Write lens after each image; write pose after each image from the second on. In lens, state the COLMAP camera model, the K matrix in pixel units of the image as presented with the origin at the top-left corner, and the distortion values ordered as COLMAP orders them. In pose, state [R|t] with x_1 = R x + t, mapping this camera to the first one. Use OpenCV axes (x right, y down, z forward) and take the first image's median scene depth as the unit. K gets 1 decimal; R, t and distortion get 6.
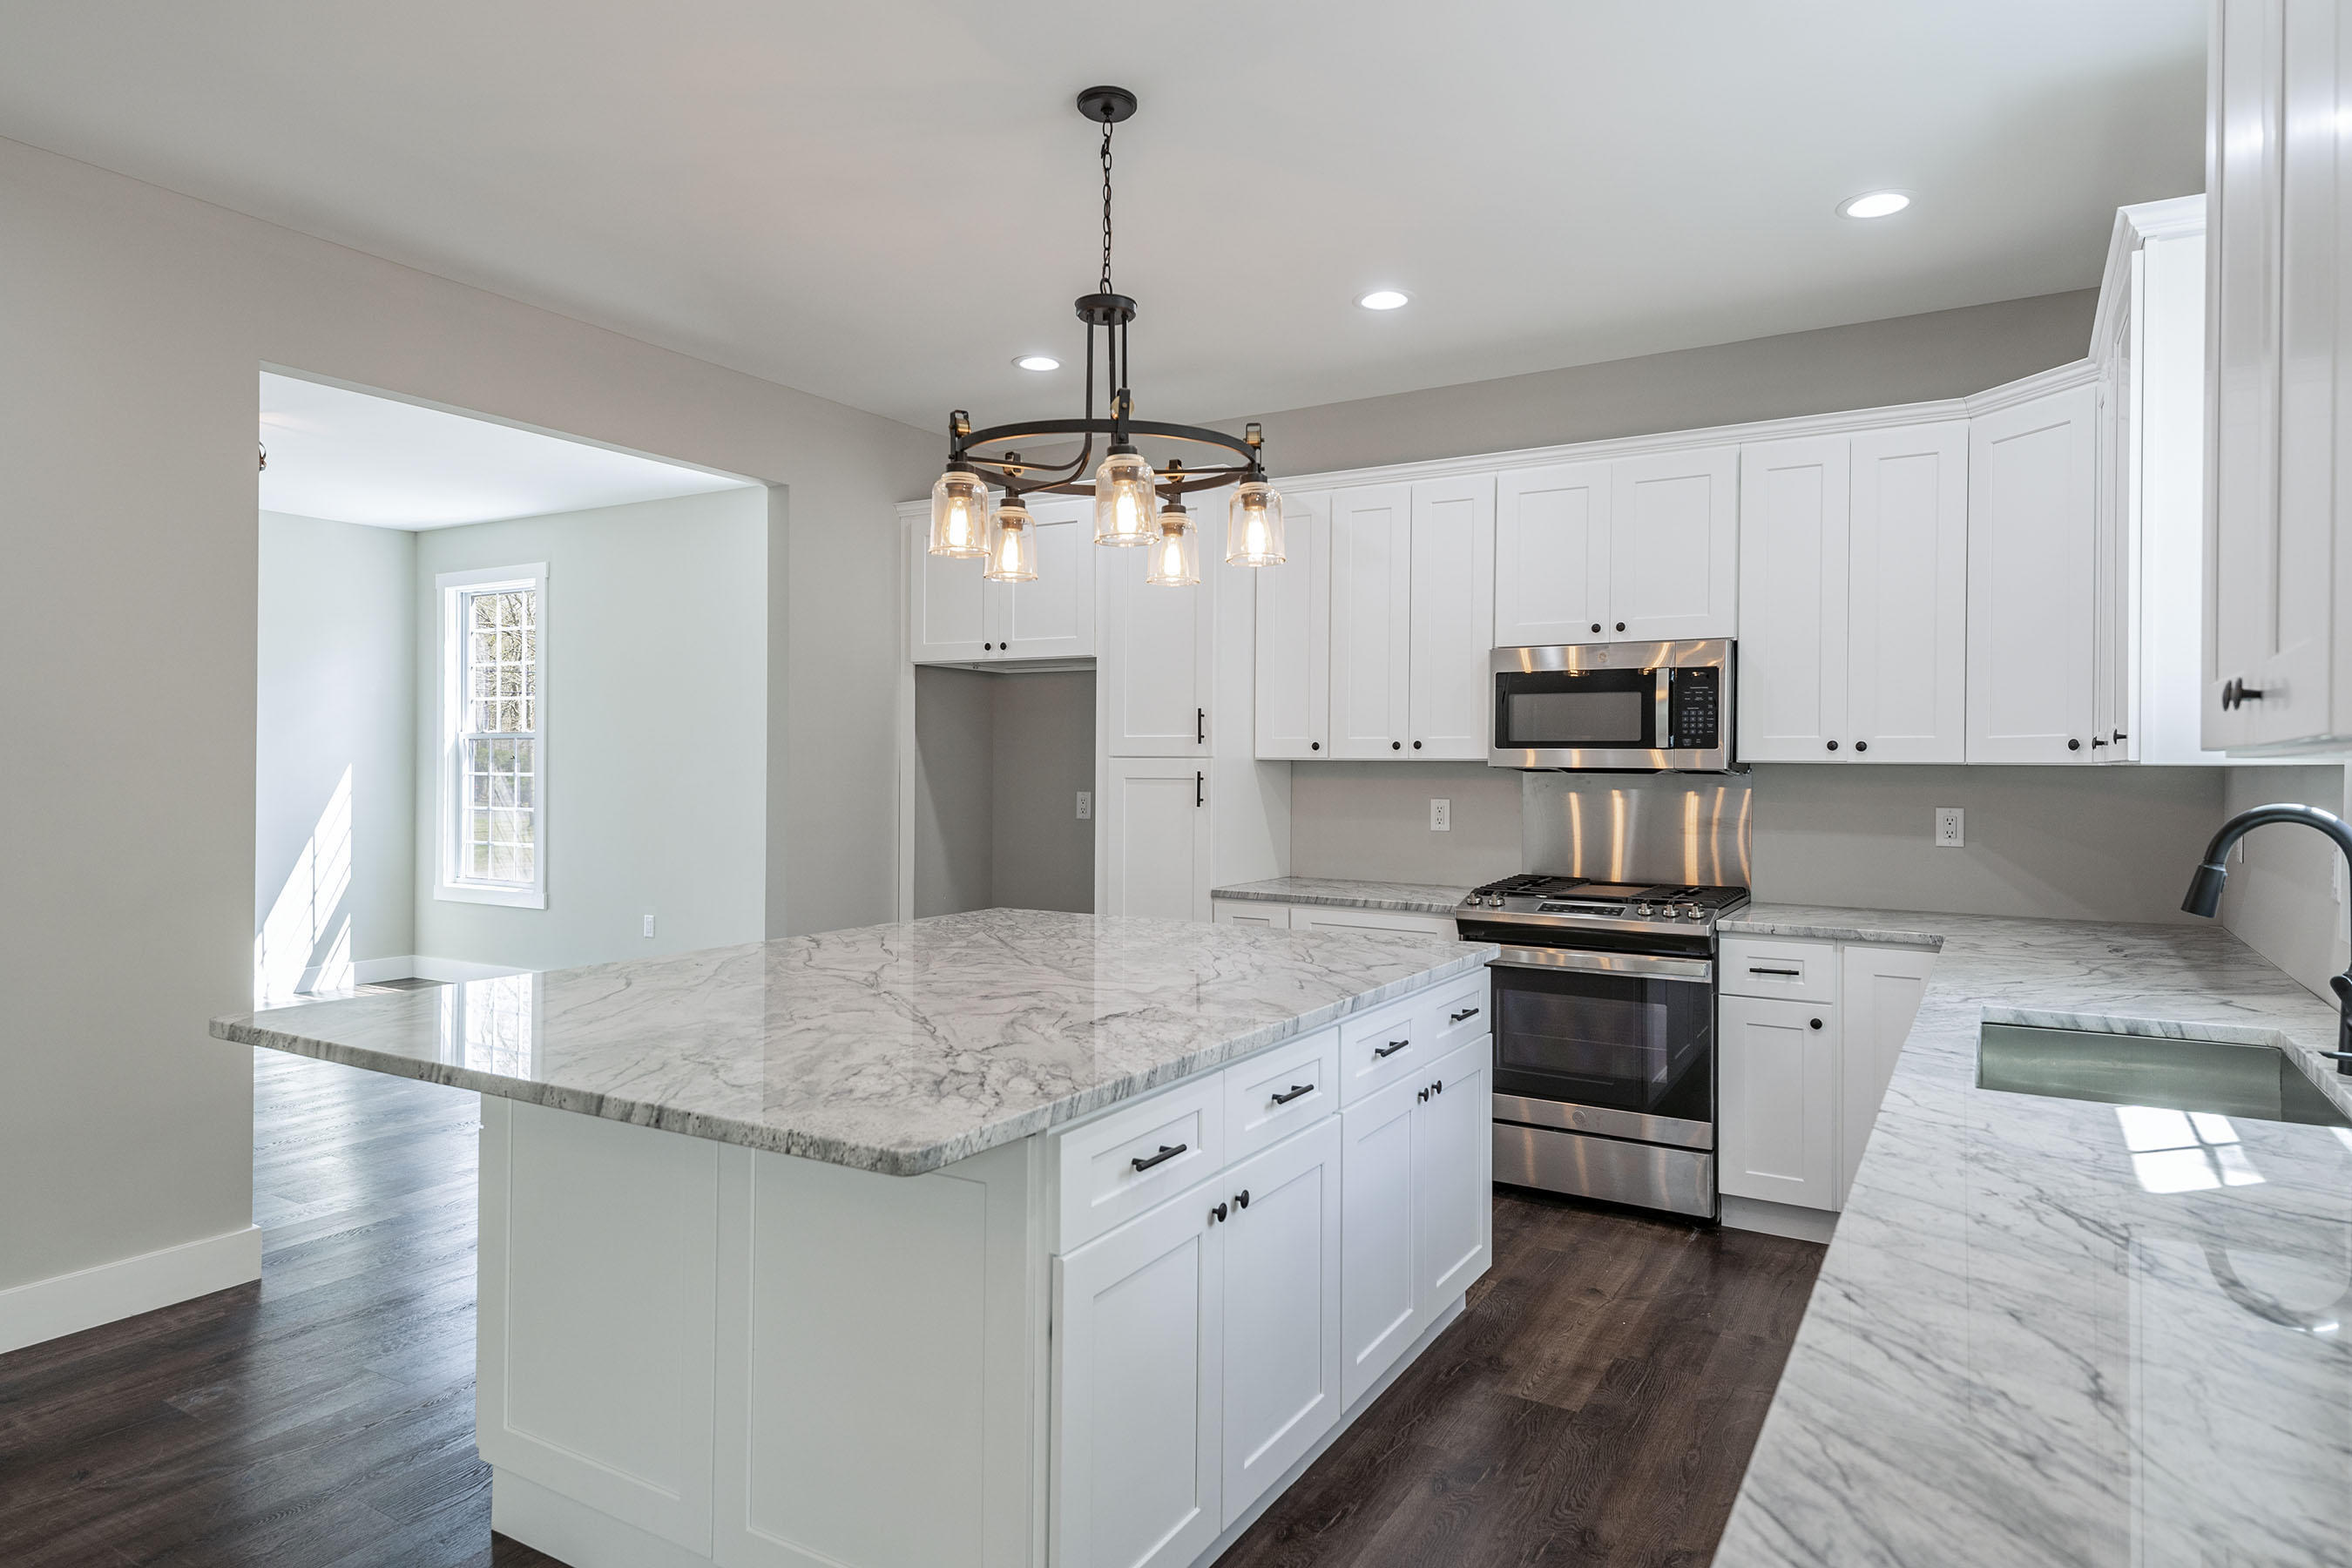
lens RADIAL K [[1361.2, 0, 1168.3], [0, 1361.2, 771.3], [0, 0, 1]] dist [0.034882, -0.000192]
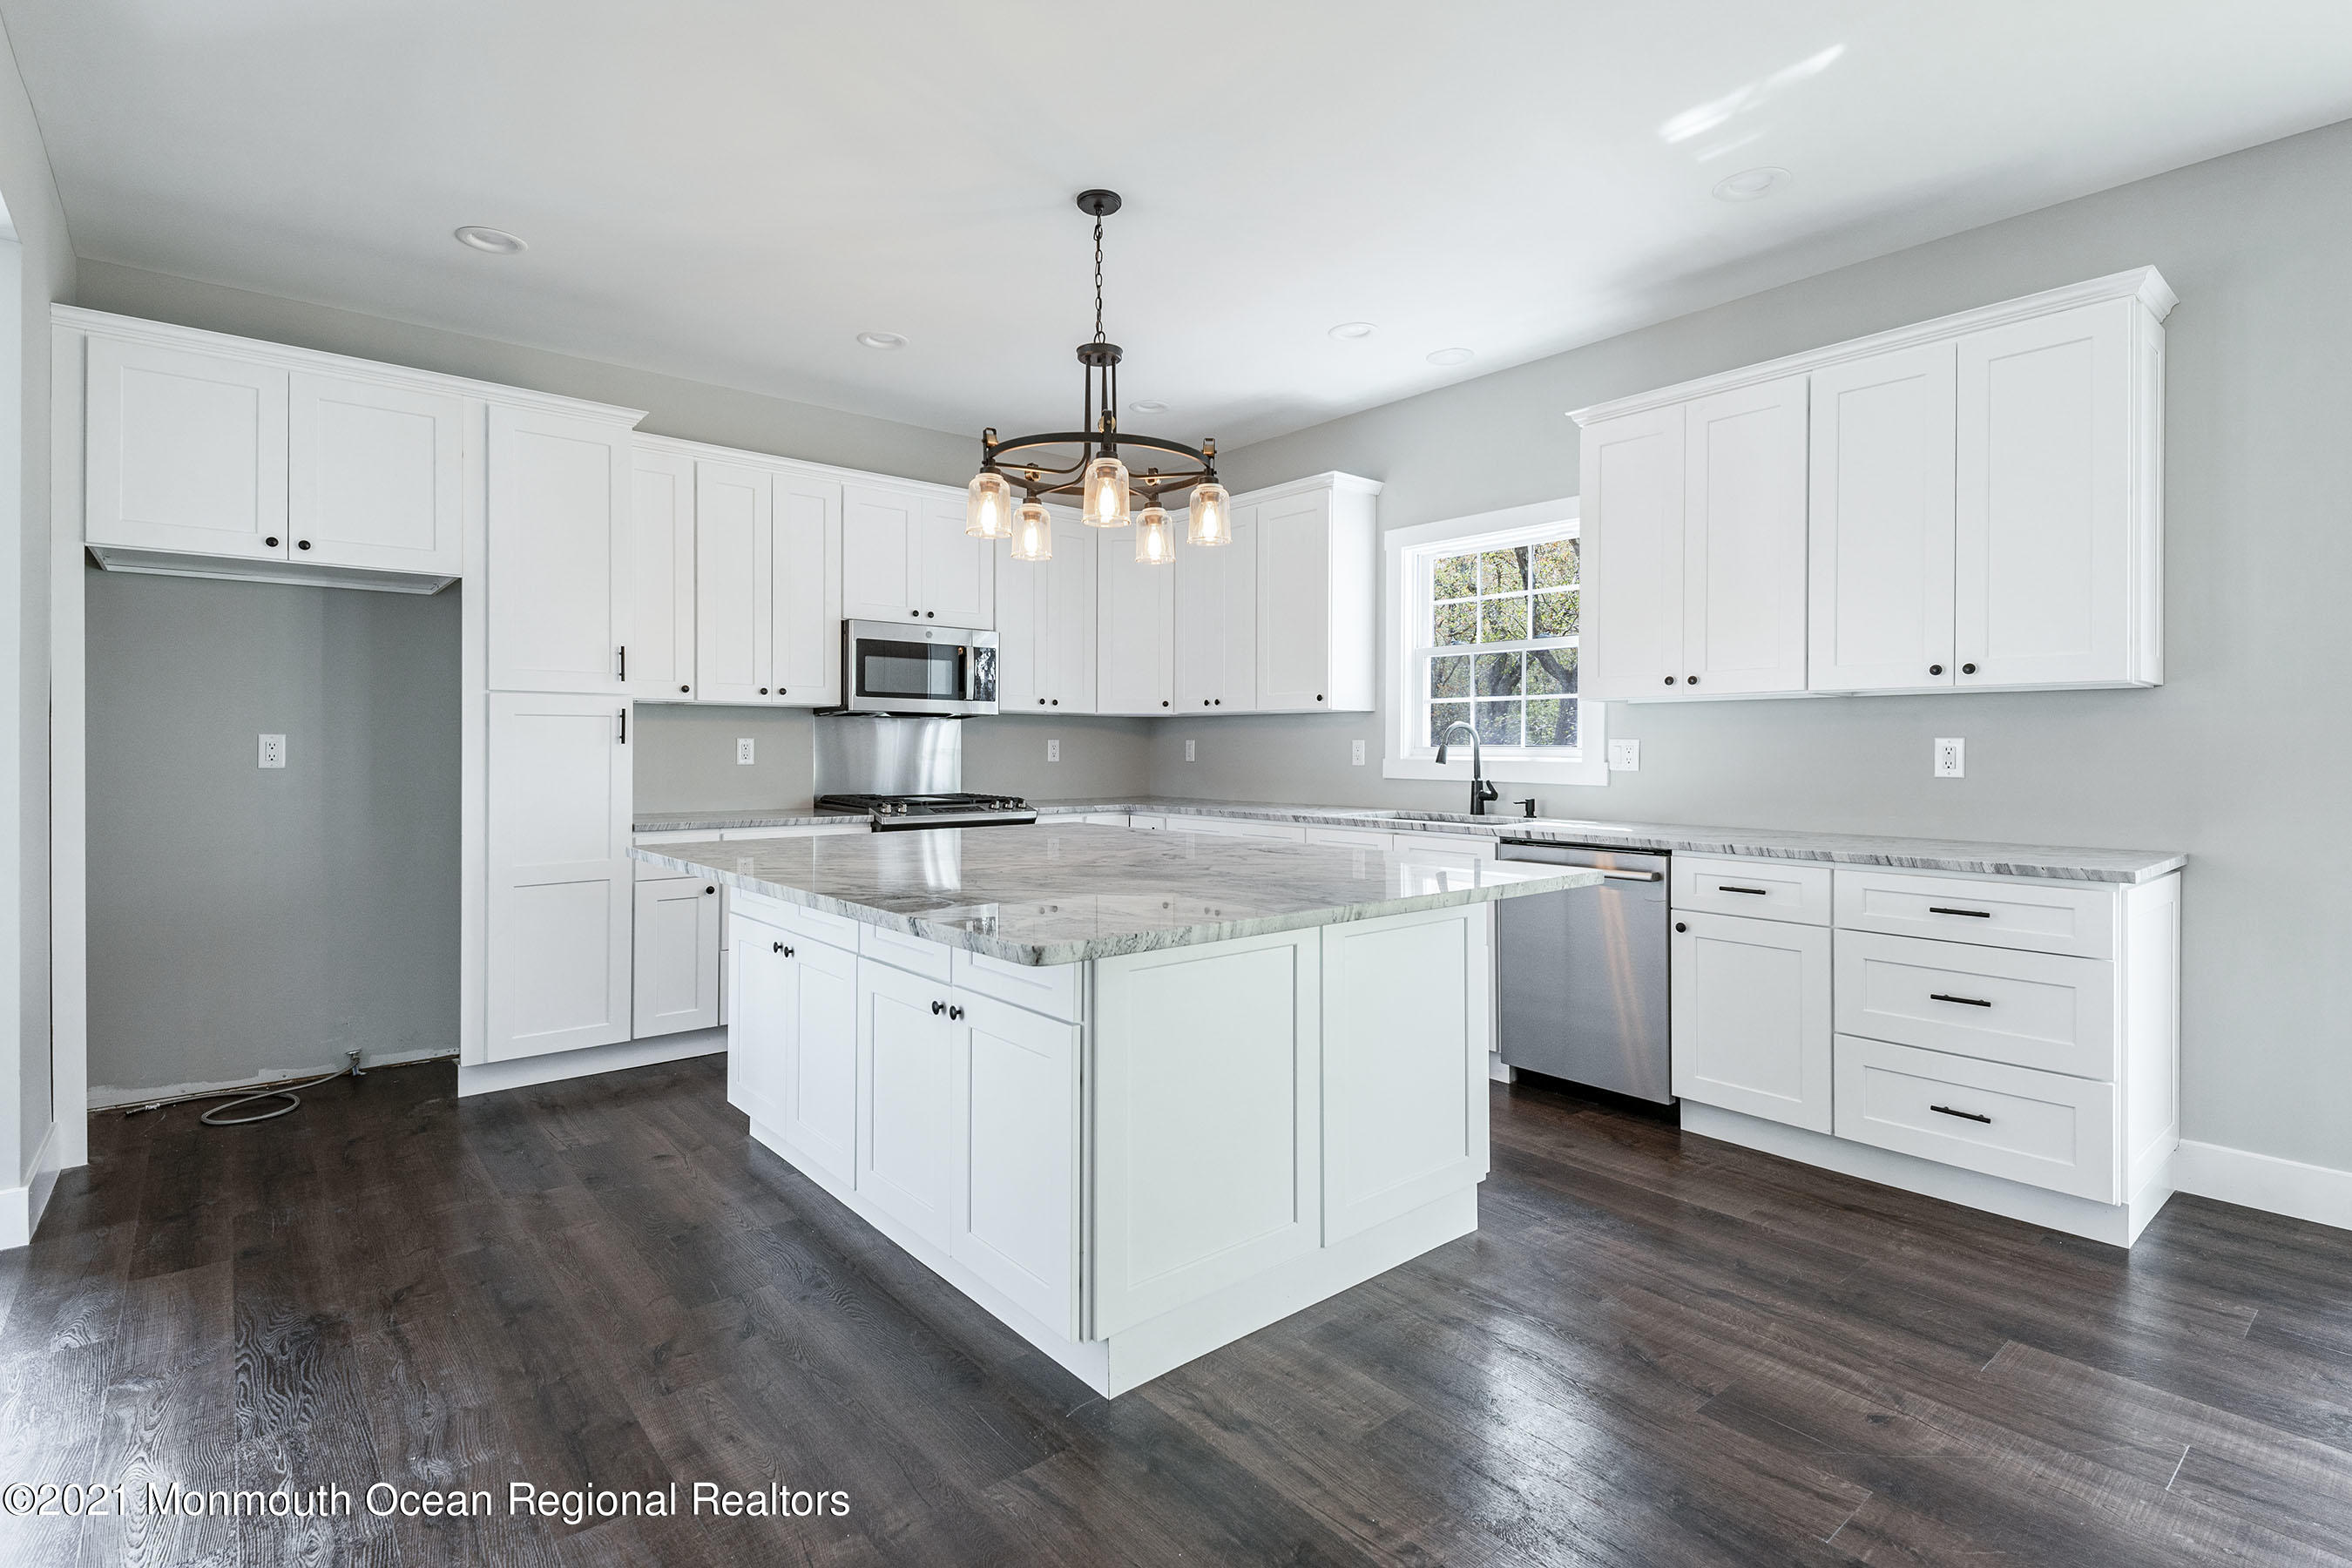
lens RADIAL K [[1150.5, 0, 1186.5], [0, 1150.5, 755.8], [0, 0, 1]] dist [0.015786, -0.006988]
pose [[0.331781, -0.012875, 0.943268, -0.724162], [0.003330, 0.999917, 0.012477, 0.028590], [-0.943350, -0.000999, 0.331796, 0.359736]]
